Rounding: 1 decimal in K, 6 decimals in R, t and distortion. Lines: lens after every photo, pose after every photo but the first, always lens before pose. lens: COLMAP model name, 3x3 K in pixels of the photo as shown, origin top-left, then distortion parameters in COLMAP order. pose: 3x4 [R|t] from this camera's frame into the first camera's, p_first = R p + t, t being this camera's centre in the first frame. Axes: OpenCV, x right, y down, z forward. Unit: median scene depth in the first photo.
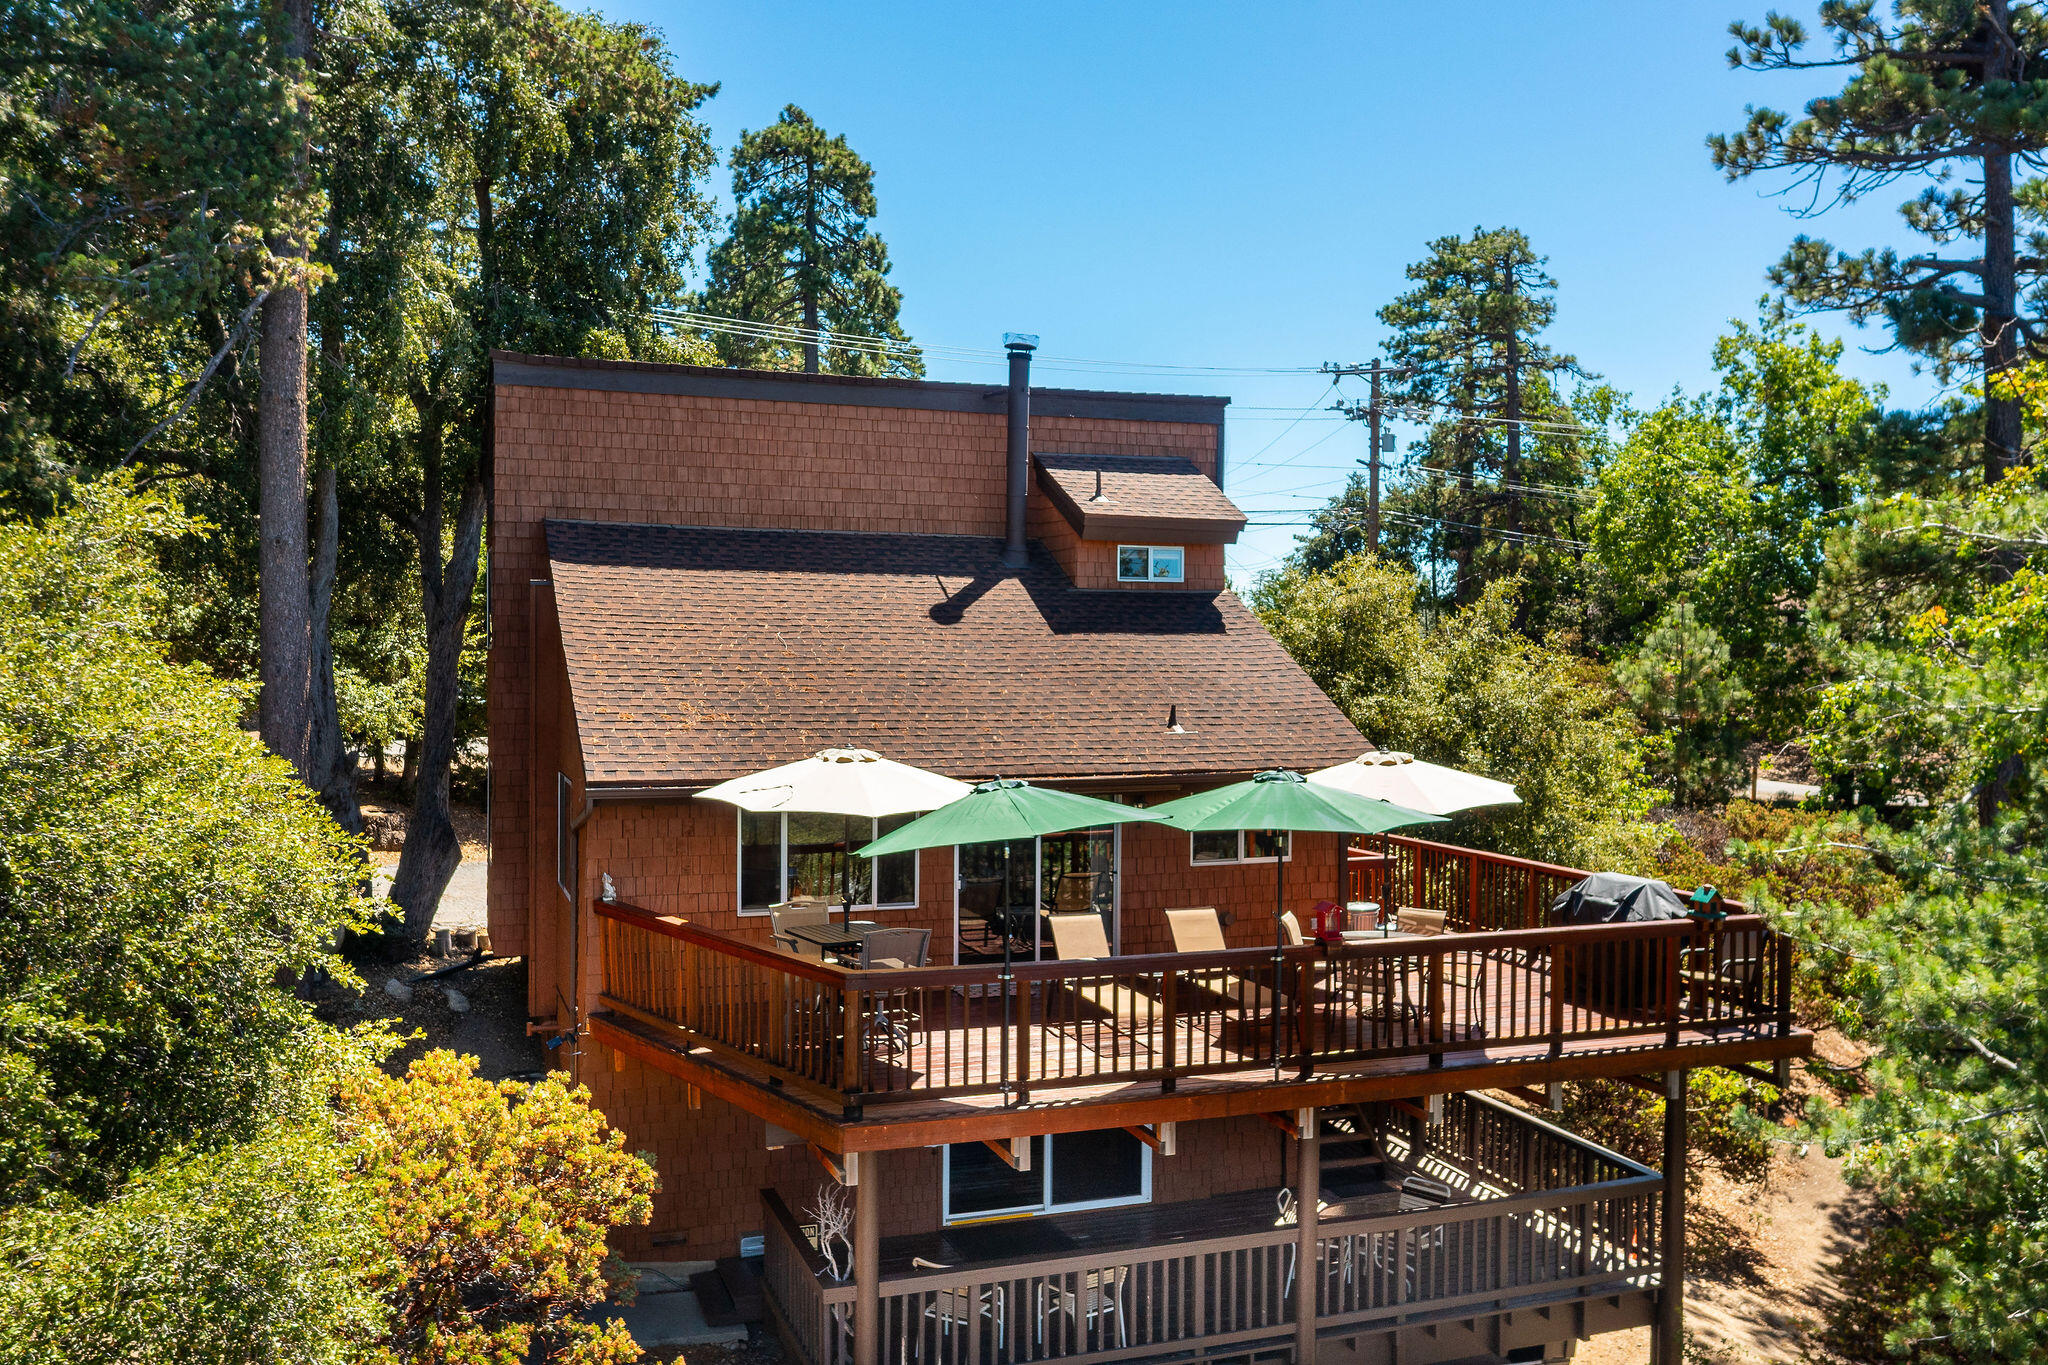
lens RADIAL K [[1672.1, 0, 1024.0], [0, 1672.1, 682.5], [0, 0, 1]] dist [0.003848, 0.009407]
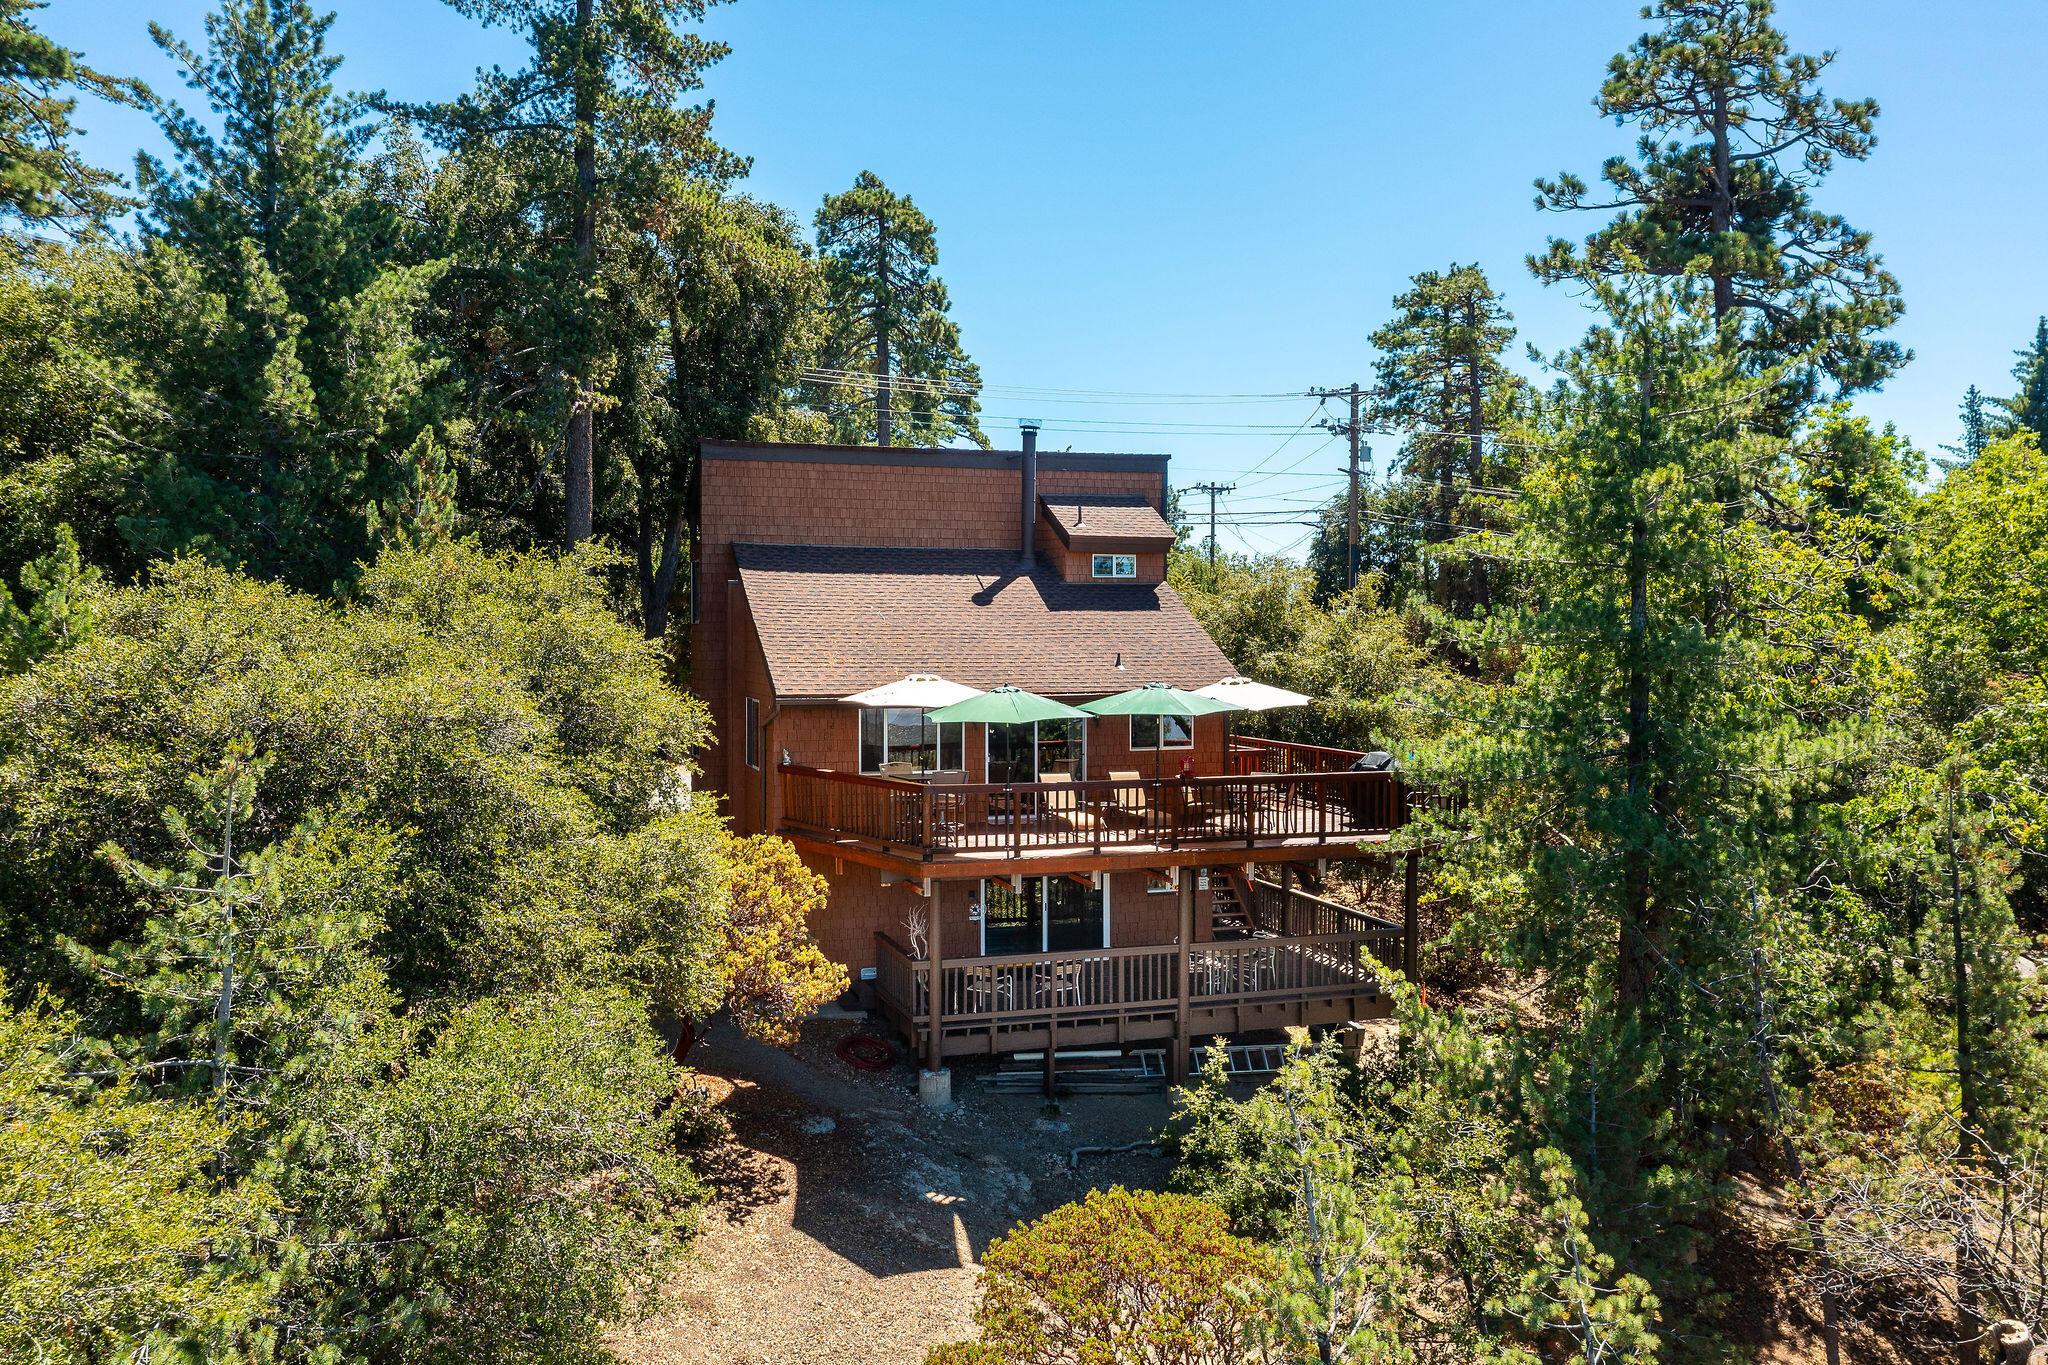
lens RADIAL K [[1617.0, 0, 1024.0], [0, 1617.0, 682.5], [0, 0, 1]] dist [-0.012915, 0.006870]
pose [[0.999284, -0.006824, -0.037213, 0.040891], [0.007193, 0.999926, 0.009785, 0.019322], [0.037143, -0.010046, 0.999259, -0.440443]]
